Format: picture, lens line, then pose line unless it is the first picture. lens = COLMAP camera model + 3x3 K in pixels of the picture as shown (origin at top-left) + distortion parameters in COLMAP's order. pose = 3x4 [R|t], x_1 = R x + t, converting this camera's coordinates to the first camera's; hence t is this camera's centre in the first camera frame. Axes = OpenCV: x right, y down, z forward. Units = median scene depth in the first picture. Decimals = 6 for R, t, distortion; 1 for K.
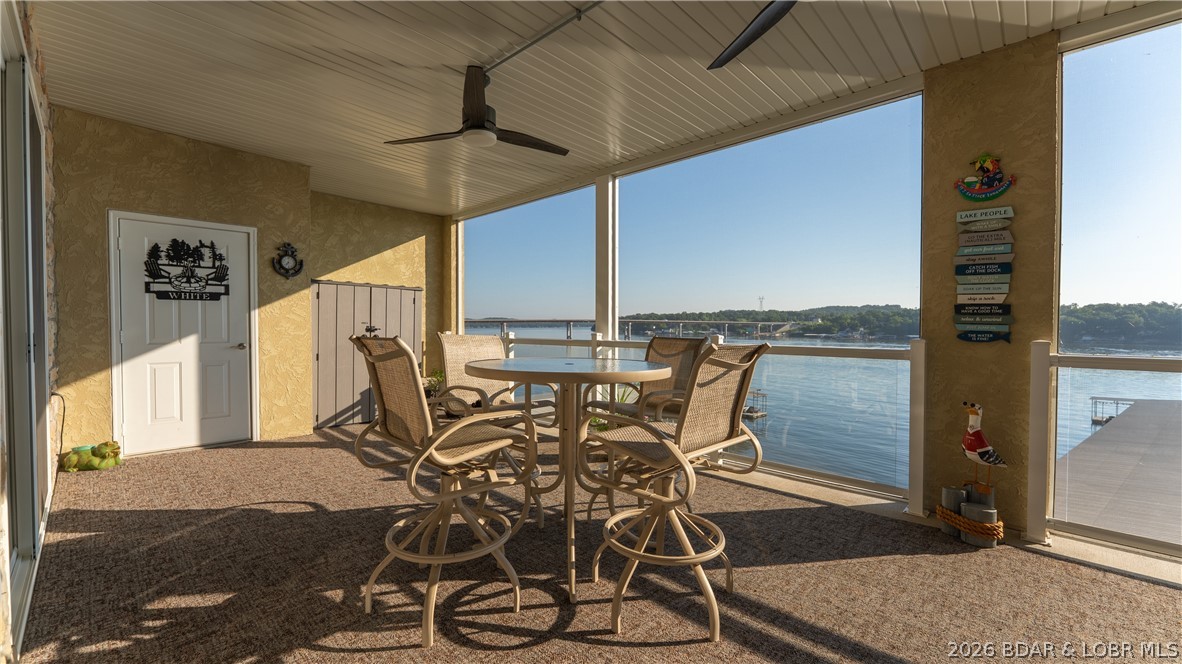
lens RADIAL K [[483.2, 0, 584.5], [0, 483.2, 334.0], [0, 0, 1]] dist [0.000171, -0.000032]
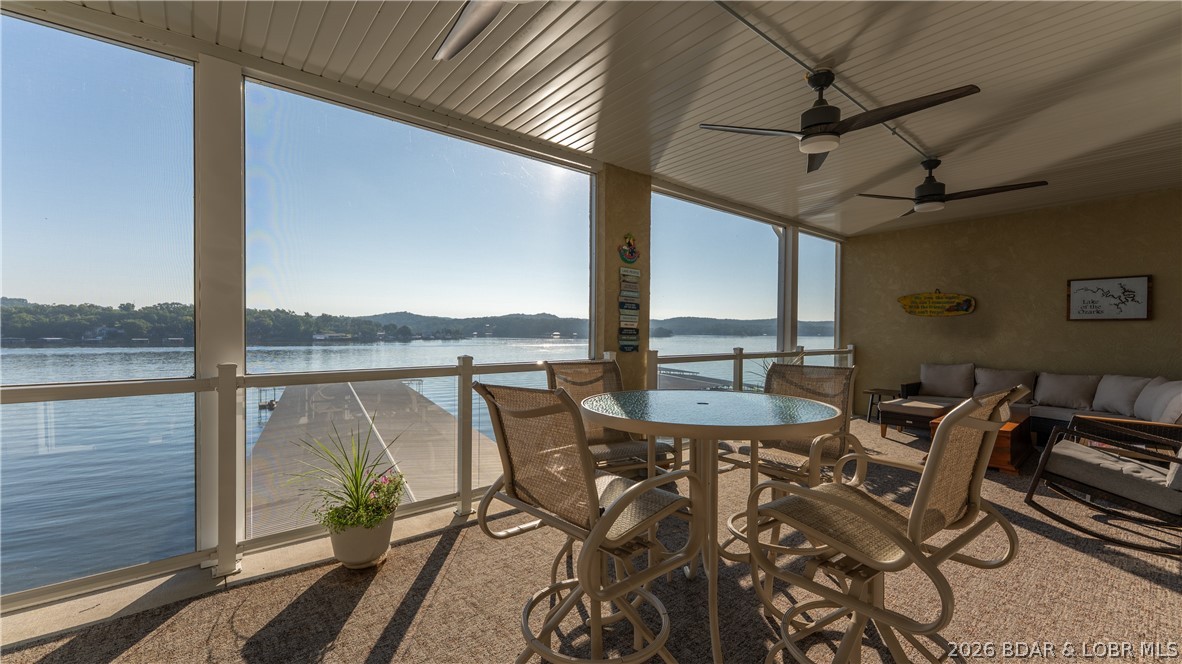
lens RADIAL K [[483.2, 0, 584.5], [0, 483.2, 334.0], [0, 0, 1]] dist [0.000171, -0.000032]
pose [[0.119767, -0.010757, 0.992744, -0.748977], [0.011412, 0.999890, 0.009458, -0.057517], [-0.992736, 0.010197, 0.119877, 0.928976]]
